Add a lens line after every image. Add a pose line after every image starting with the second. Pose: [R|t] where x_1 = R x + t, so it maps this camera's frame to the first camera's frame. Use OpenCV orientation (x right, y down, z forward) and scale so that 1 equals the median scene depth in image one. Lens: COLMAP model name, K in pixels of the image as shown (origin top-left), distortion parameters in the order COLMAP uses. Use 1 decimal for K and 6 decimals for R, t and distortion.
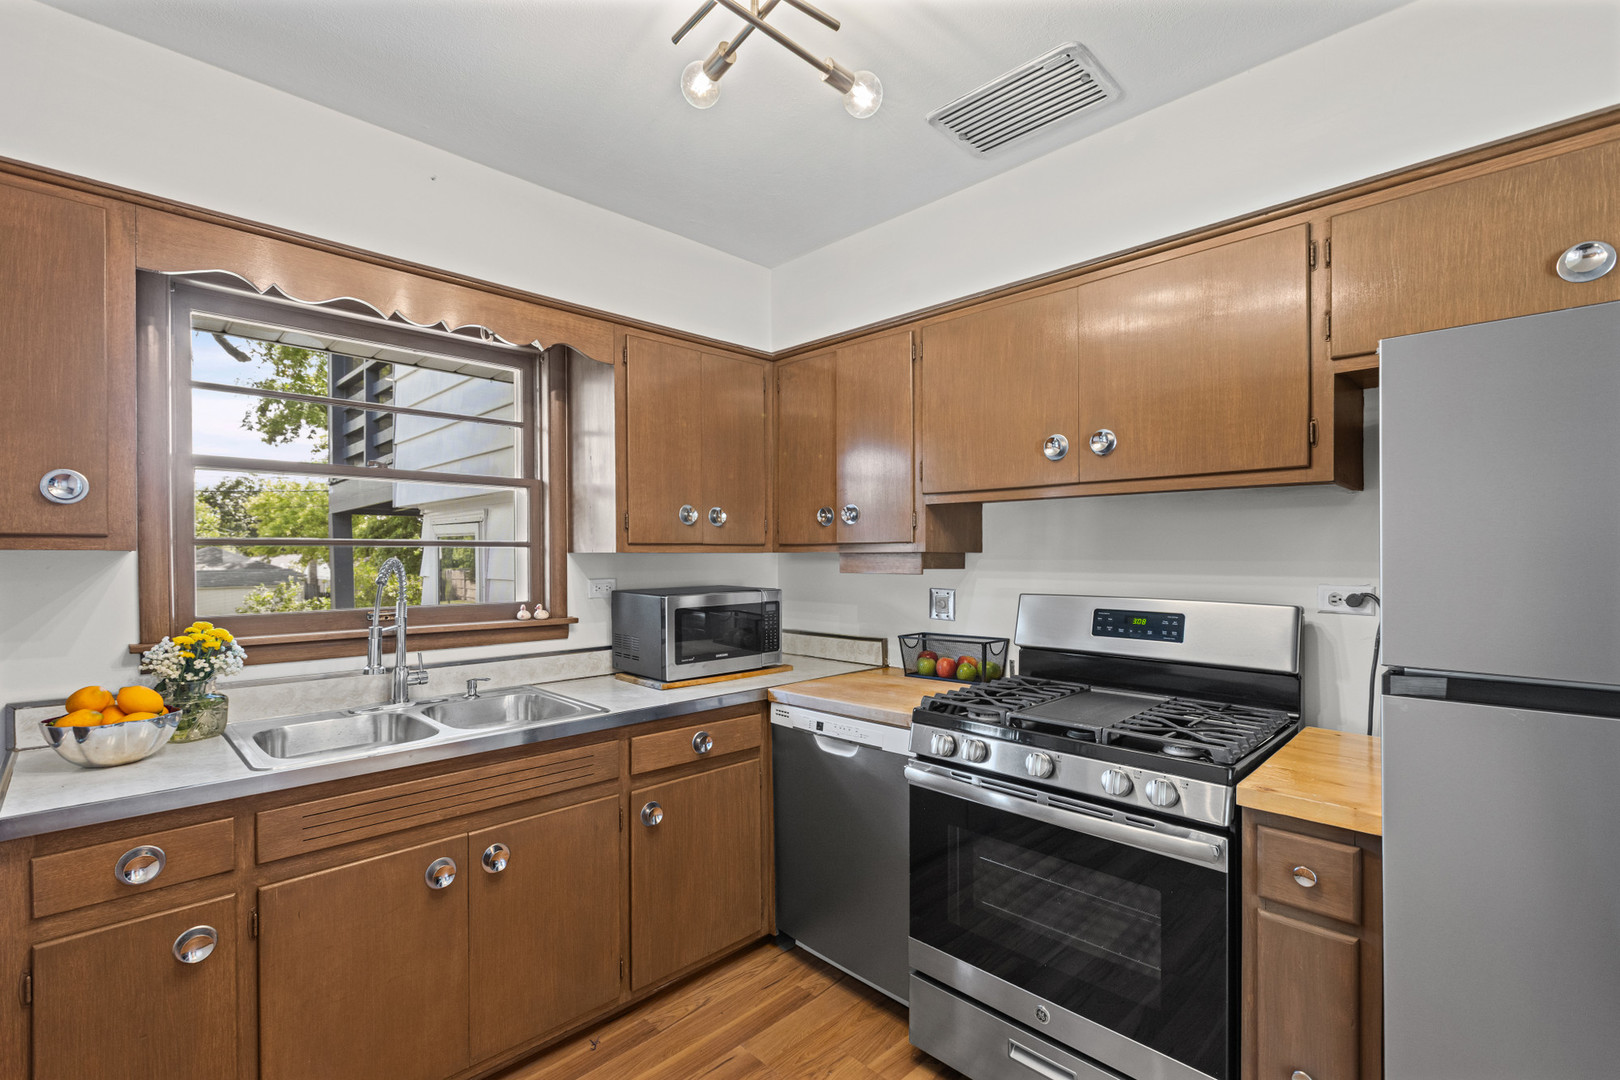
lens RADIAL K [[730.6, 0, 797.7], [0, 730.6, 558.6], [0, 0, 1]] dist [-0.001245, -0.000164]
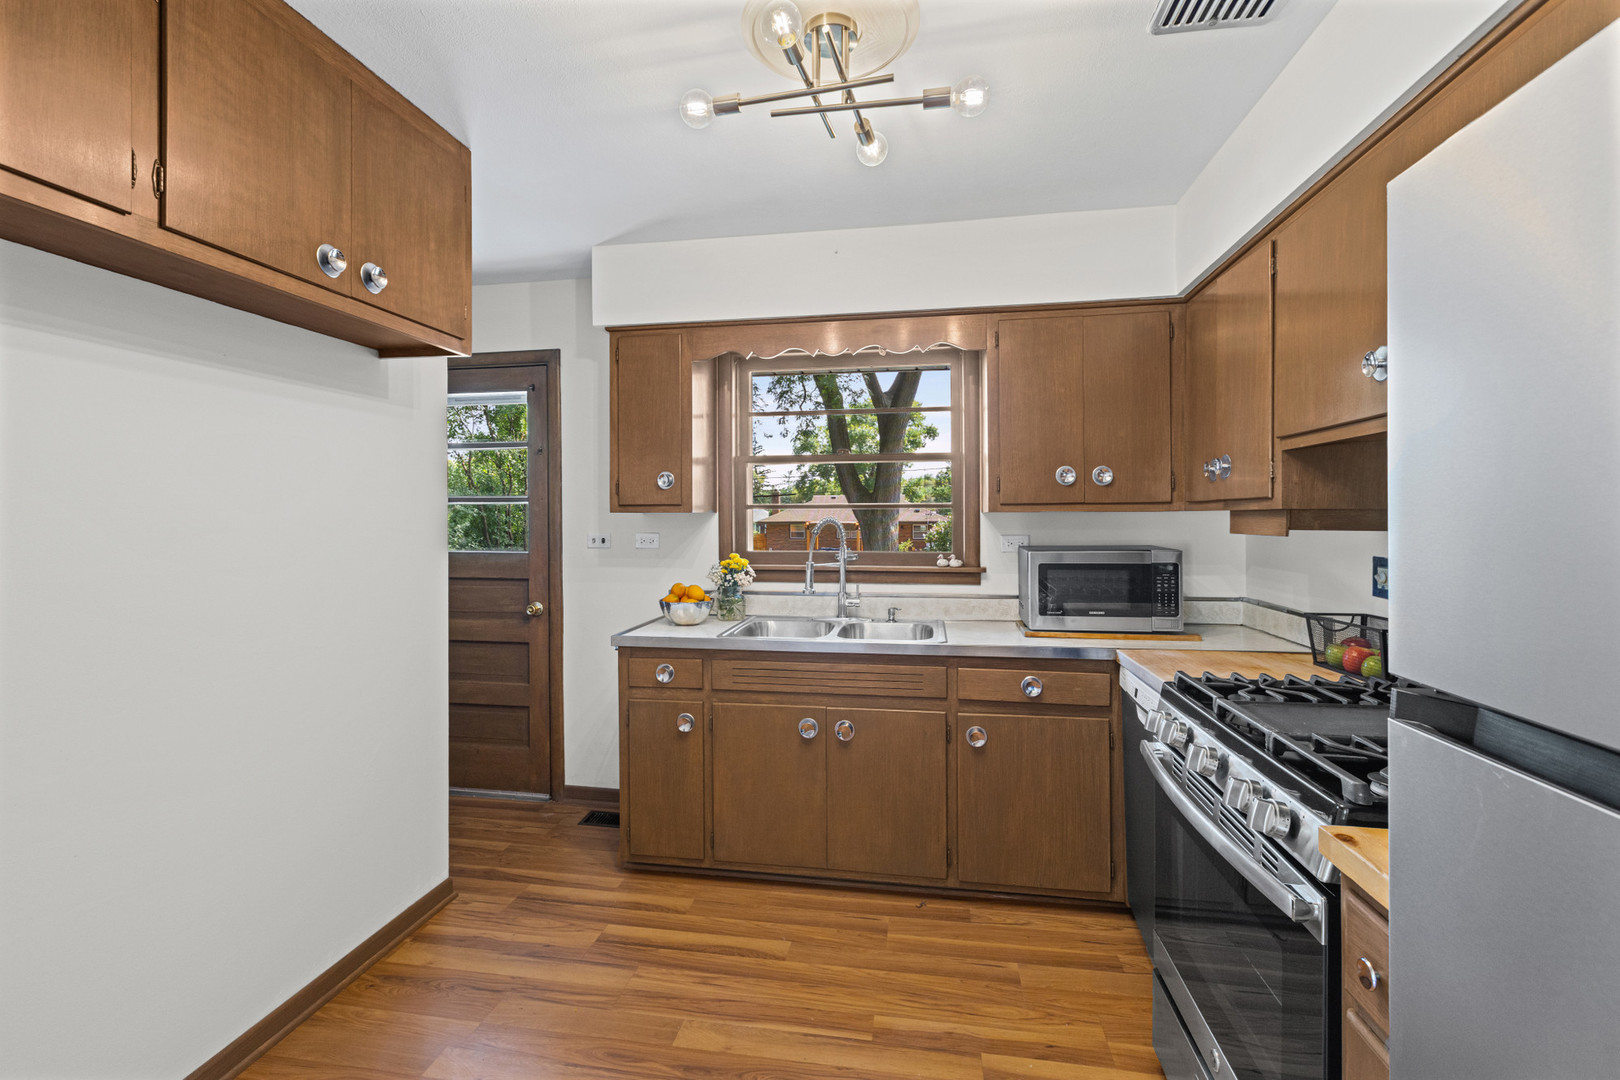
lens RADIAL K [[728.8, 0, 807.0], [0, 728.8, 525.5], [0, 0, 1]] dist [-0.000681, 0.000115]
pose [[0.584491, 0.007937, -0.811361, 0.582889], [-0.000950, 0.999958, 0.009097, 0.003240], [0.811399, -0.004547, 0.584475, 0.106804]]
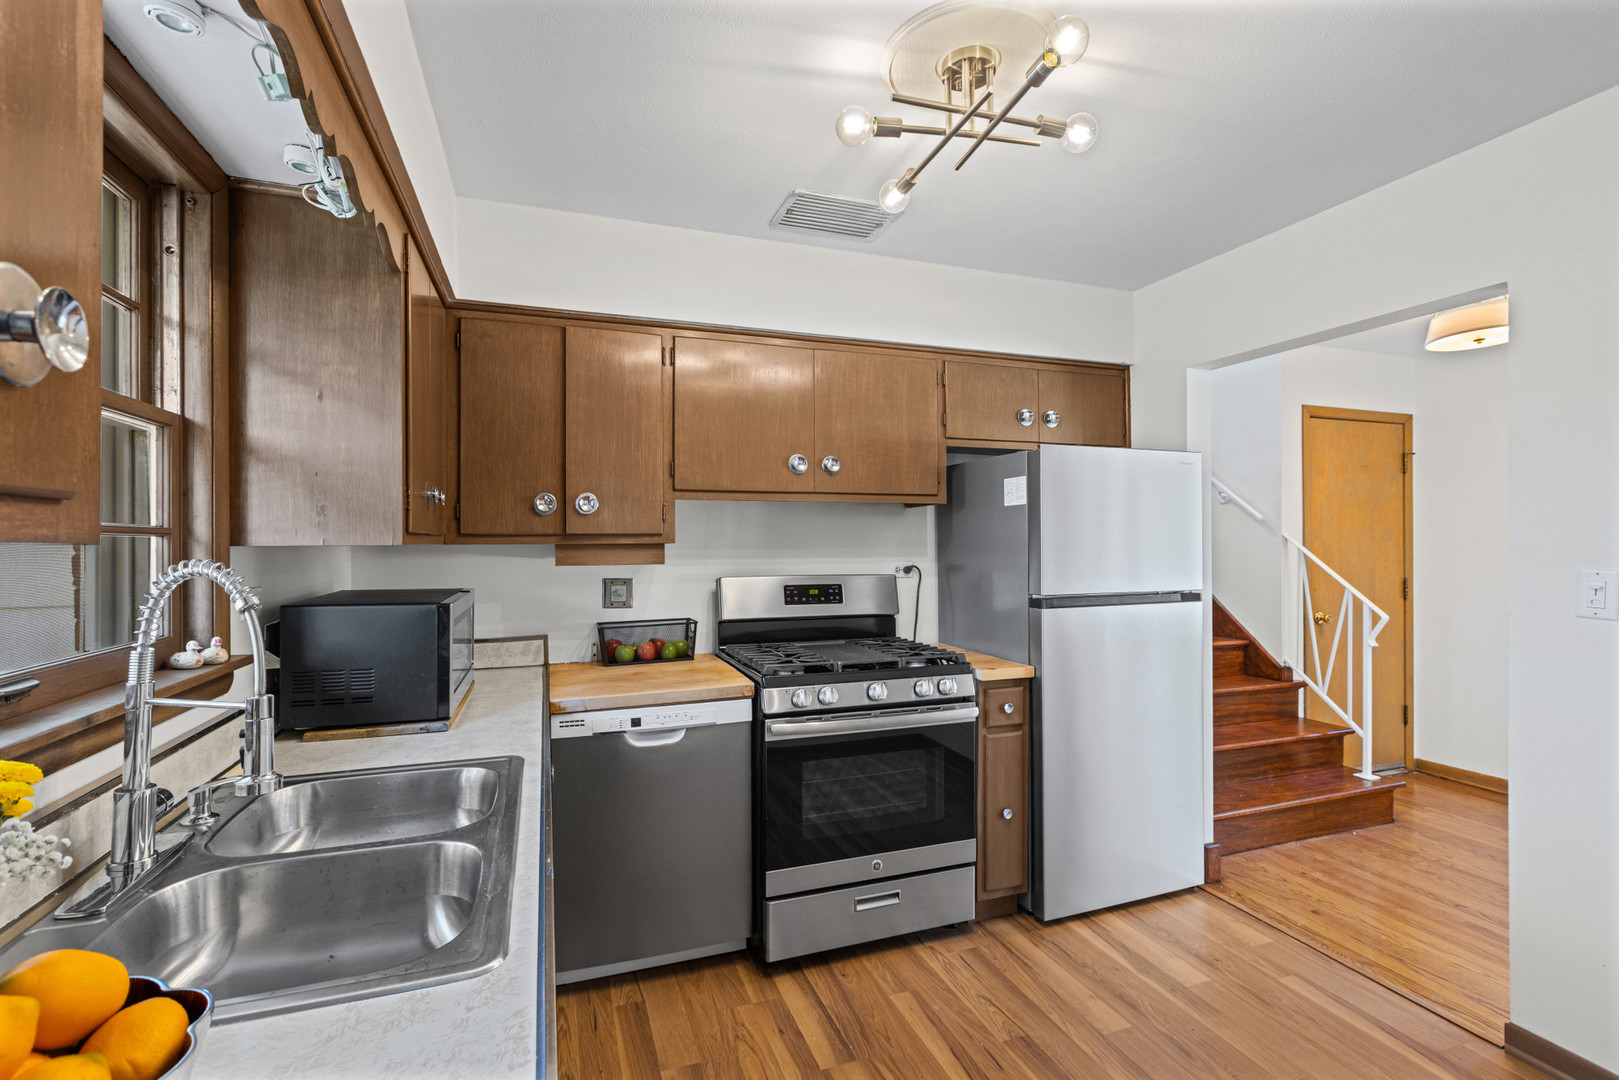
lens RADIAL K [[729.2, 0, 809.5], [0, 729.2, 540.0], [0, 0, 1]] dist [0.000435, -0.000133]
pose [[0.415563, 0.001718, 0.909563, -0.807111], [0.008944, 0.999942, -0.005975, -0.005877], [-0.909520, 0.010618, 0.415524, 0.409957]]
